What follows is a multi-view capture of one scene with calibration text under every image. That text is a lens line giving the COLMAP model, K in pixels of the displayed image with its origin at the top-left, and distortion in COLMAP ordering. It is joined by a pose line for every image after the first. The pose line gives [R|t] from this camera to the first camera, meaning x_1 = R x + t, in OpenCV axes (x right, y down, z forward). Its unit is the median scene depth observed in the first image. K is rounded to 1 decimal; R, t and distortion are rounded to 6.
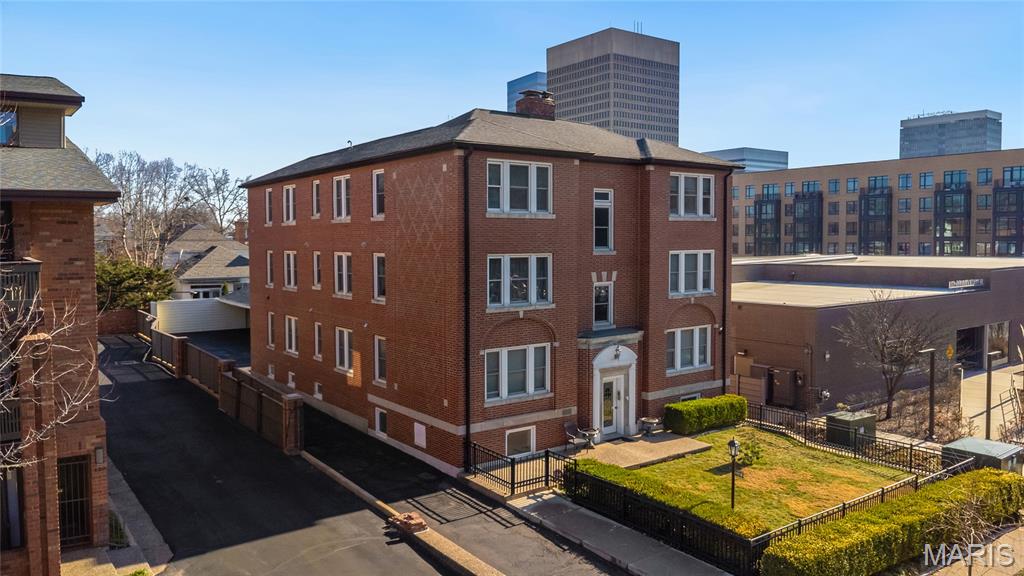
lens RADIAL K [[740.4, 0, 512.0], [0, 740.4, 277.9], [0, 0, 1]] dist [0.008134, 0.000346]
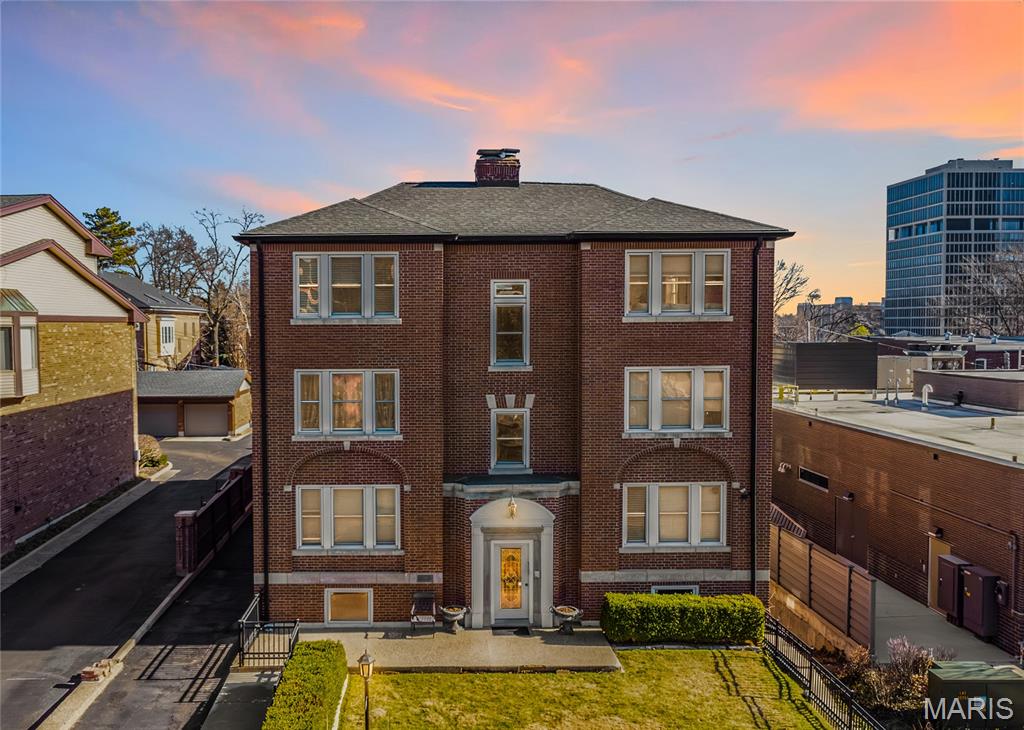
lens RADIAL K [[898.9, 0, 512.4], [0, 898.9, 372.9], [0, 0, 1]] dist [0.003763, 0.021843]
pose [[0.805971, 0.027851, -0.591299, 0.663708], [-0.026441, 0.999589, 0.011041, -0.040272], [0.591364, 0.006736, 0.806377, 0.301973]]
